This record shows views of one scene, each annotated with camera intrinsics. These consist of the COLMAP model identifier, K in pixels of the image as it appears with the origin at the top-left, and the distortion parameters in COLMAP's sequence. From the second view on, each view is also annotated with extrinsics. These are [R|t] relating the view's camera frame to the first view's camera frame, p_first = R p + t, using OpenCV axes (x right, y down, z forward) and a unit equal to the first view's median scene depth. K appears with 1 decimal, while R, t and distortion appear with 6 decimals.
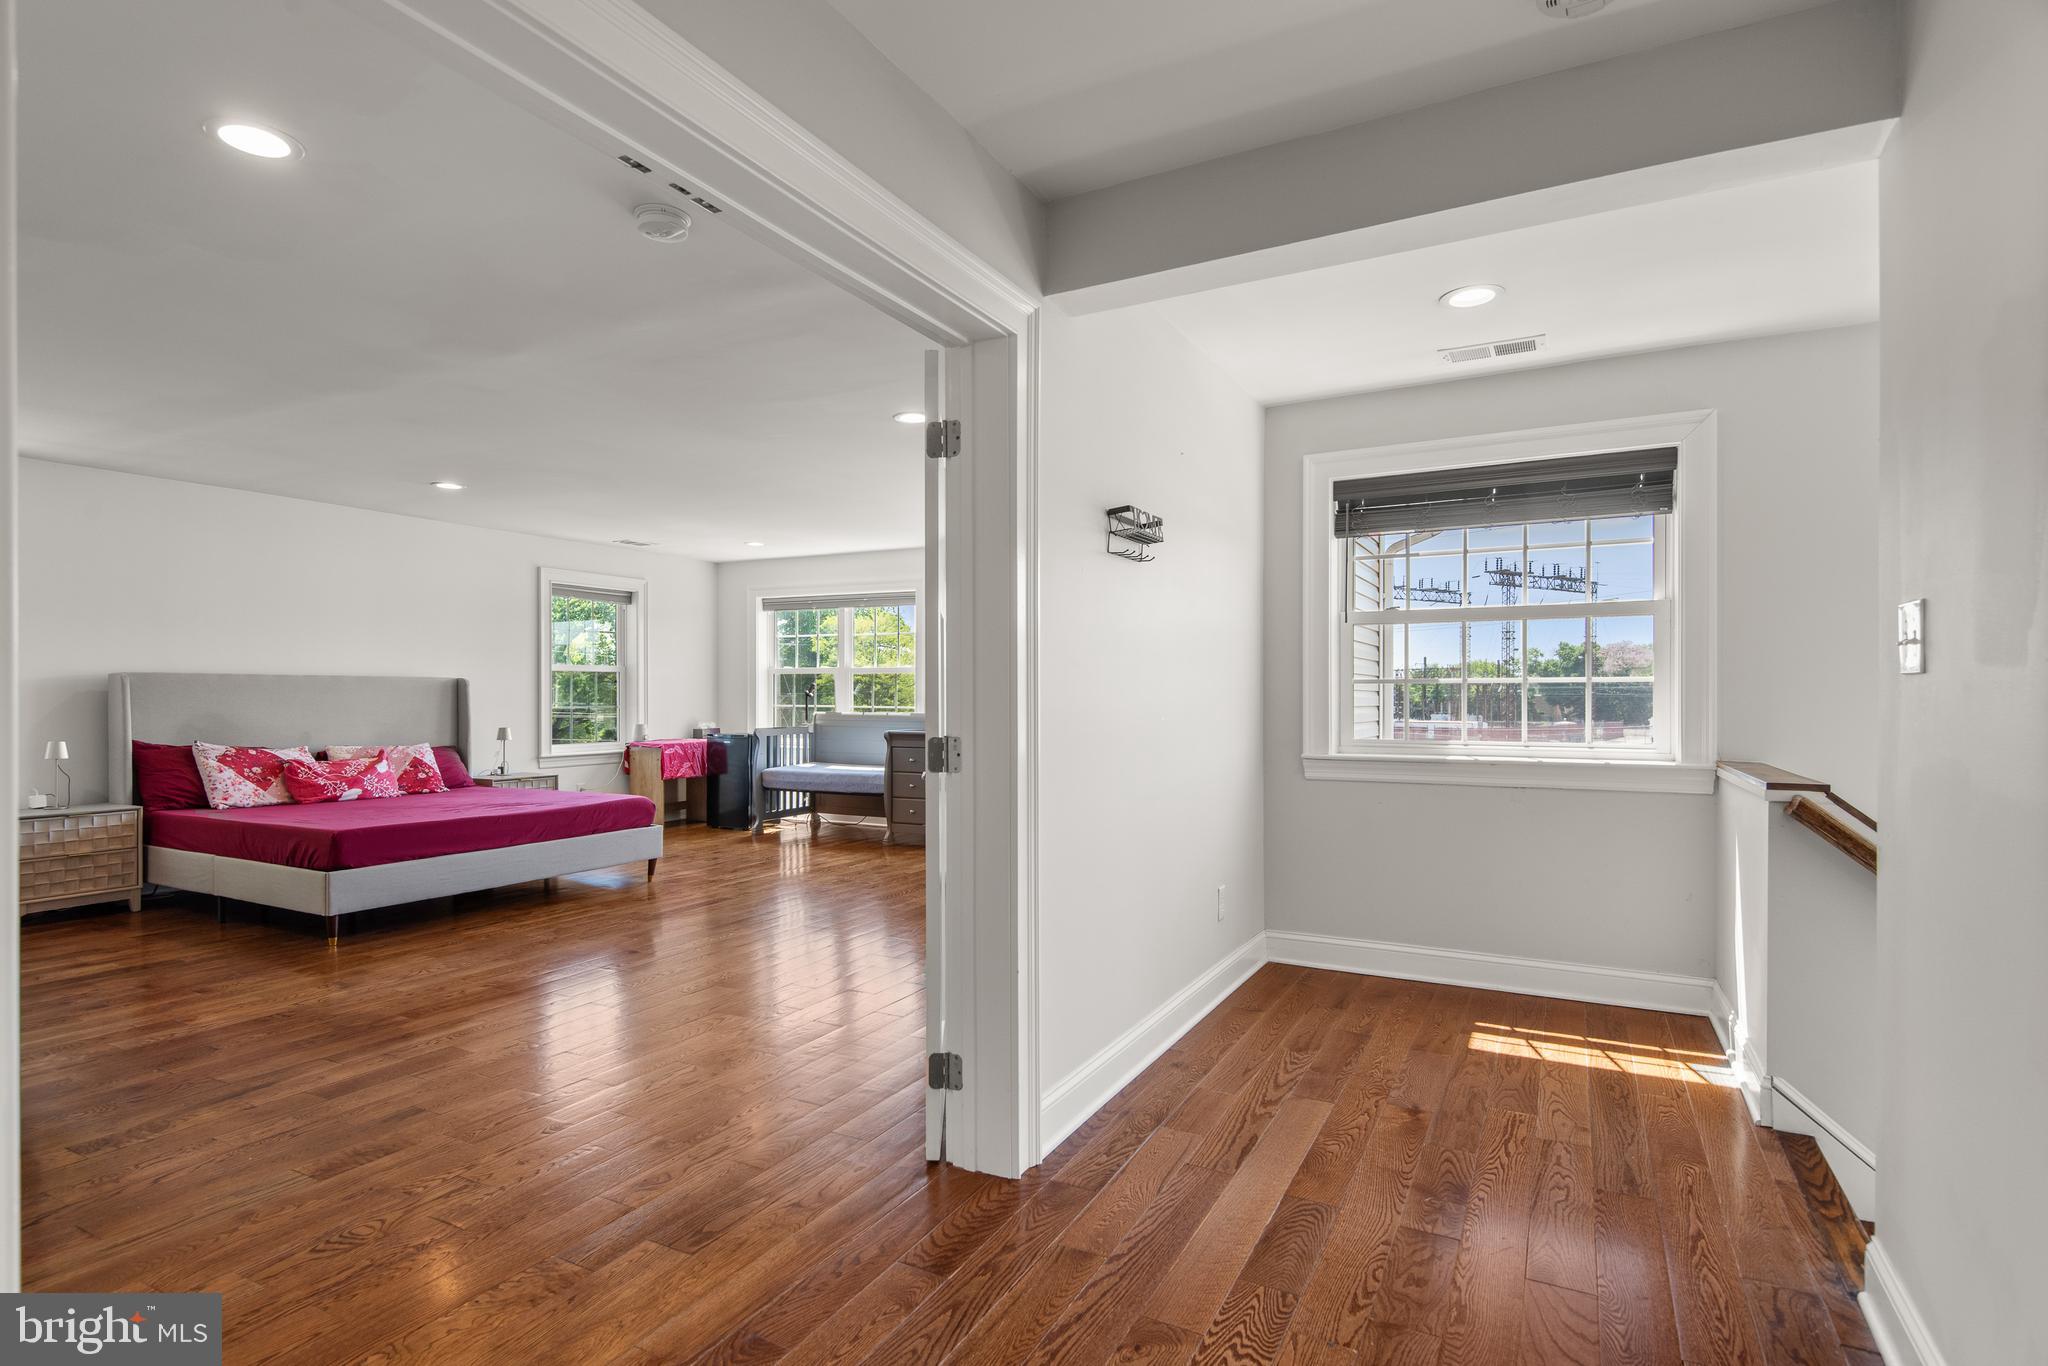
lens RADIAL K [[1009.2, 0, 1024.4], [0, 1009.2, 737.7], [0, 0, 1]] dist [-0.001122, -0.008988]
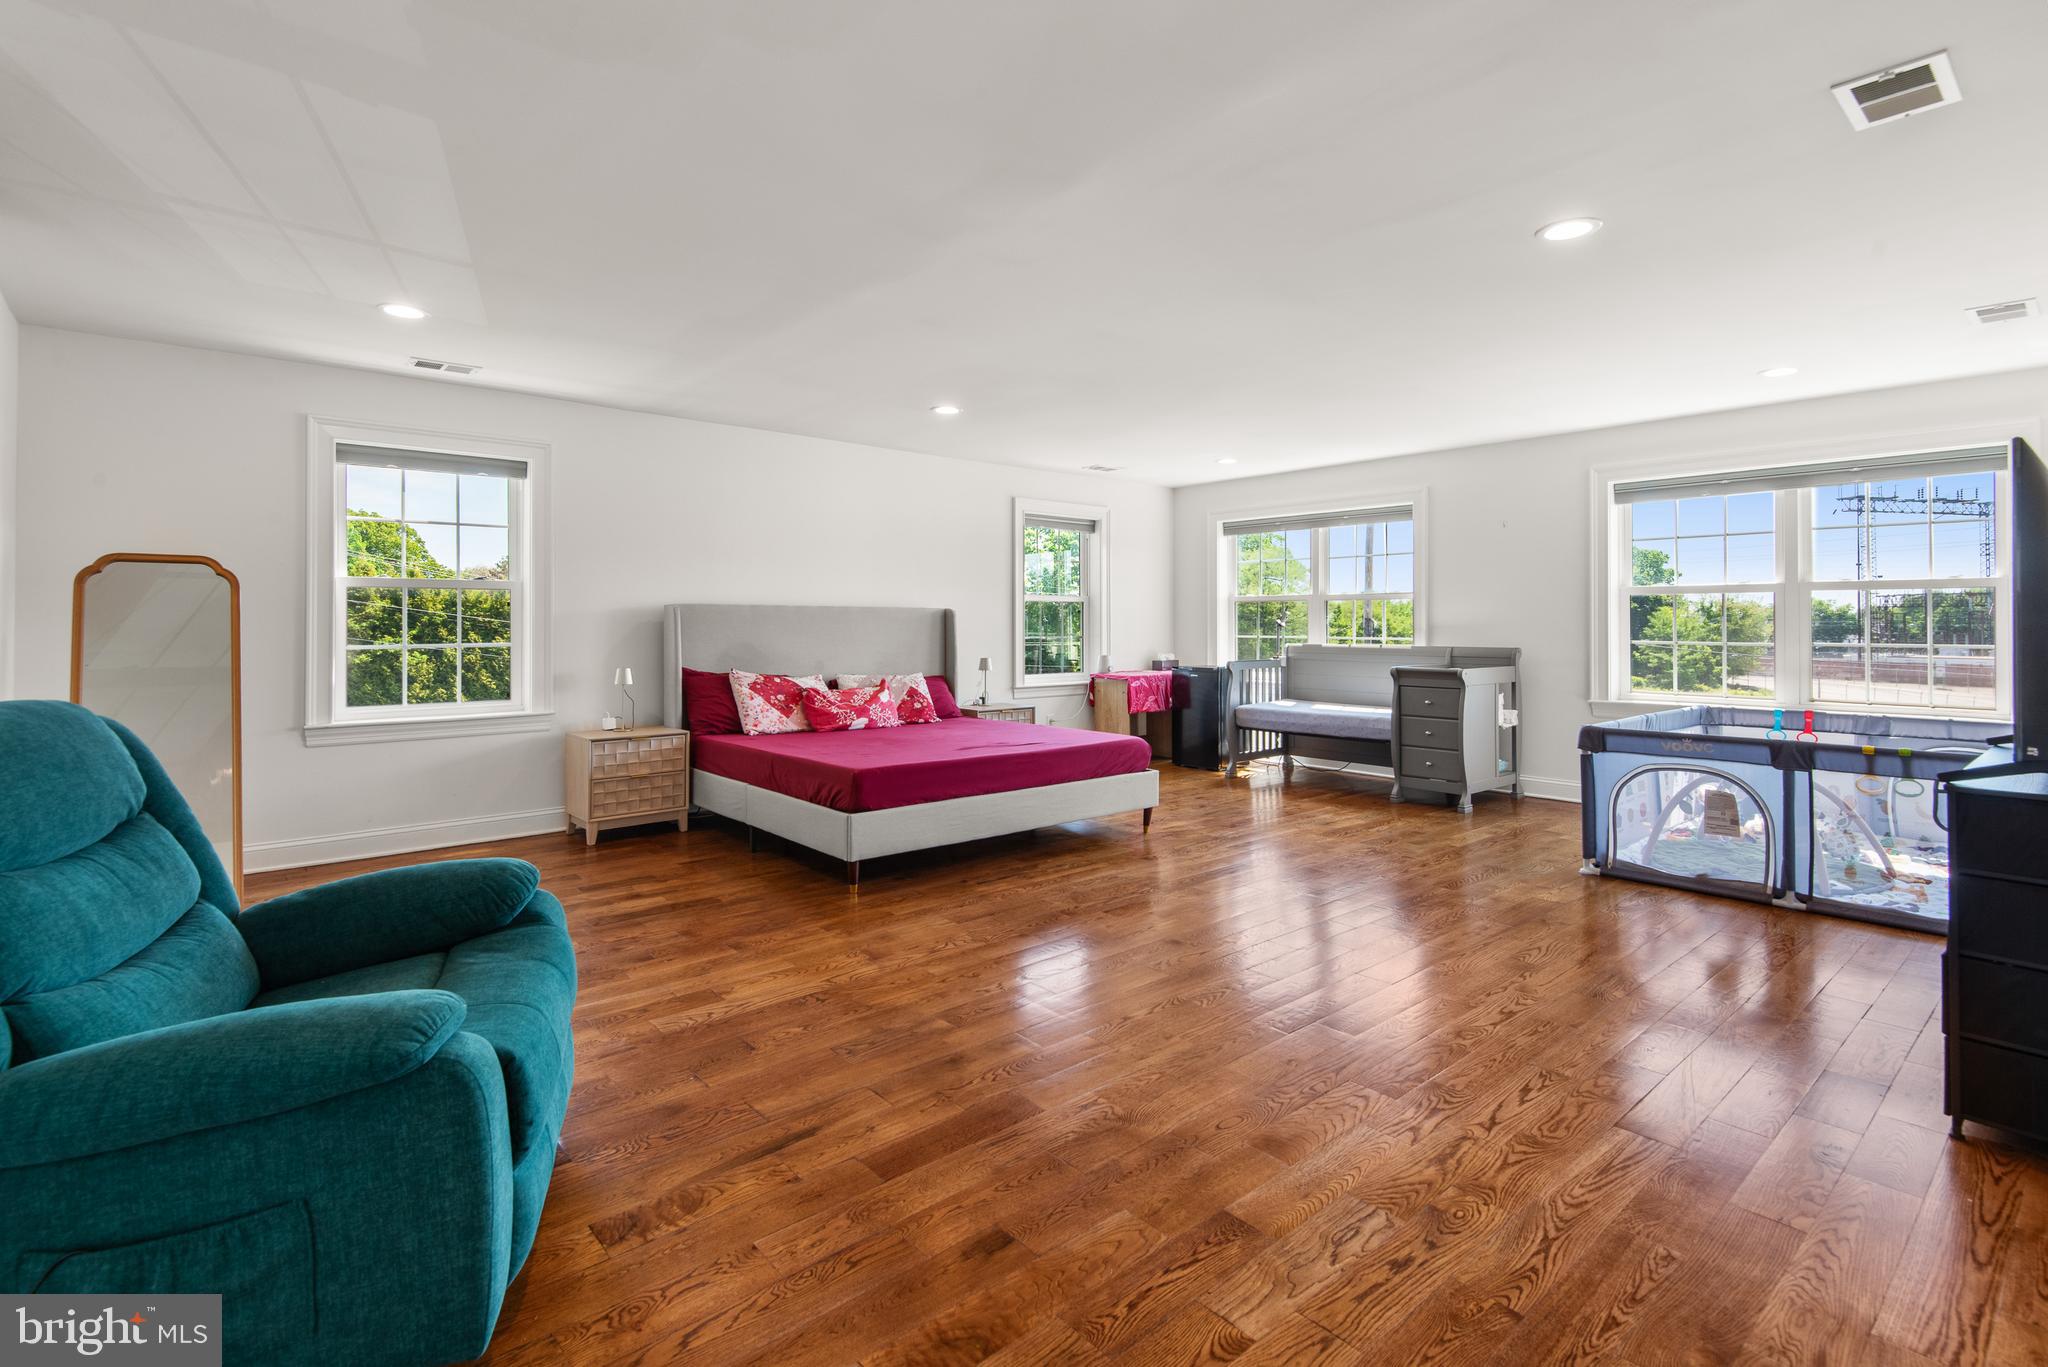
lens RADIAL K [[943.0, 0, 1034.2], [0, 943.0, 686.0], [0, 0, 1]] dist [0.028520, -0.015236]
pose [[0.929784, 0.022513, -0.367417, -0.148794], [-0.014913, 0.999612, 0.023512, -0.005800], [0.367804, -0.016382, 0.929759, 0.174358]]
